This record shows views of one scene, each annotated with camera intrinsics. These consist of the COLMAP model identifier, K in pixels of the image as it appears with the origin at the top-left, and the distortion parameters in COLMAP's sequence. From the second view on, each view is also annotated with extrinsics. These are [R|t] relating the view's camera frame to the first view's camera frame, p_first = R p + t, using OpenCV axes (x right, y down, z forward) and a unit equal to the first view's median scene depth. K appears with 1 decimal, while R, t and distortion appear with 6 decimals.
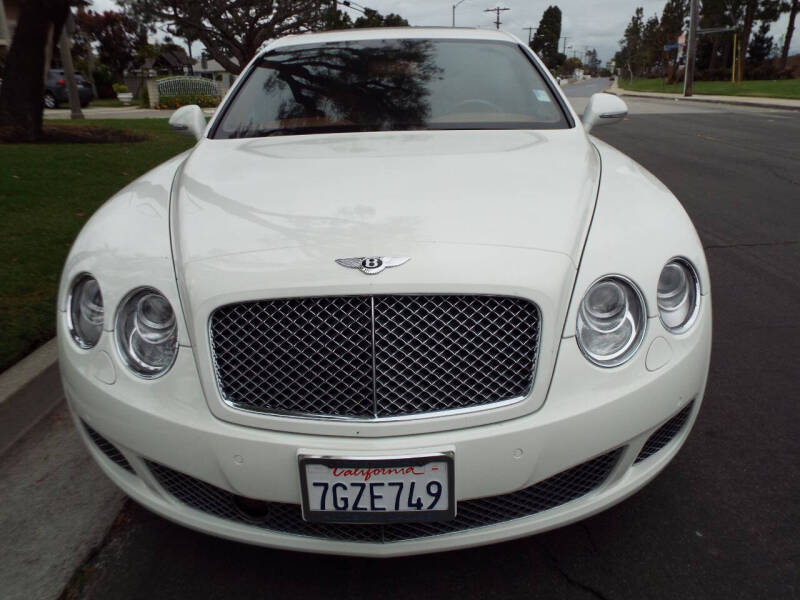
lens RADIAL K [[599.1, 0, 404.0], [0, 599.1, 299.6], [0, 0, 1]] dist [0.016745, -0.009883]
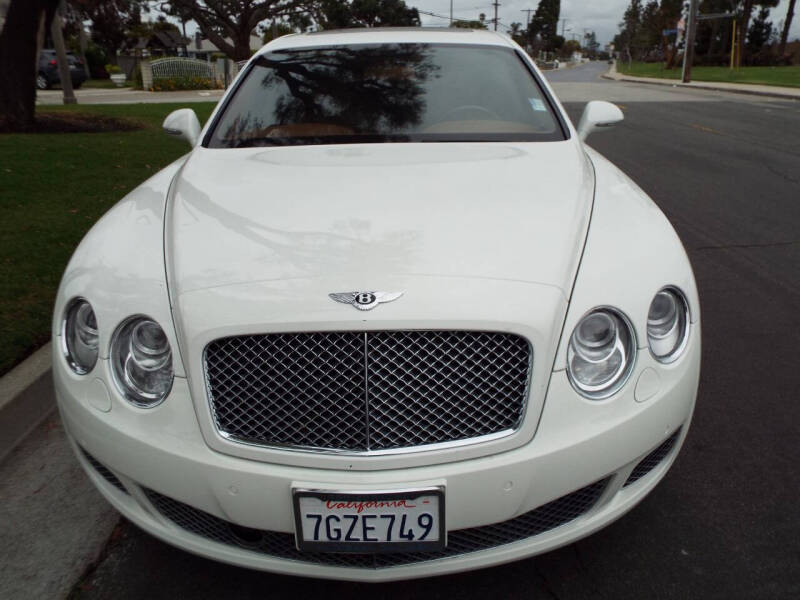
lens RADIAL K [[599.1, 0, 405.3], [0, 599.1, 295.8], [0, 0, 1]] dist [0.016745, -0.009883]
pose [[0.999946, 0.005505, 0.008787, 0.003820], [-0.005740, 0.999620, 0.026979, -0.072847], [-0.008635, -0.027028, 0.999597, -0.007468]]
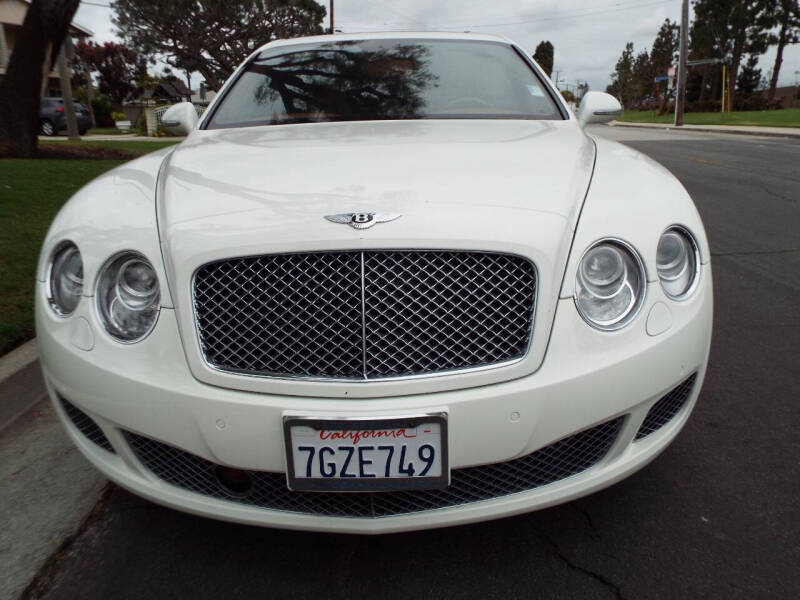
lens RADIAL K [[599.1, 0, 404.1], [0, 599.1, 302.7], [0, 0, 1]] dist [0.016745, -0.009883]
pose [[0.999972, 0.001440, 0.007336, 0.005770], [-0.001064, 0.998698, -0.051004, 0.097200], [-0.007399, 0.050995, 0.998672, 0.032788]]
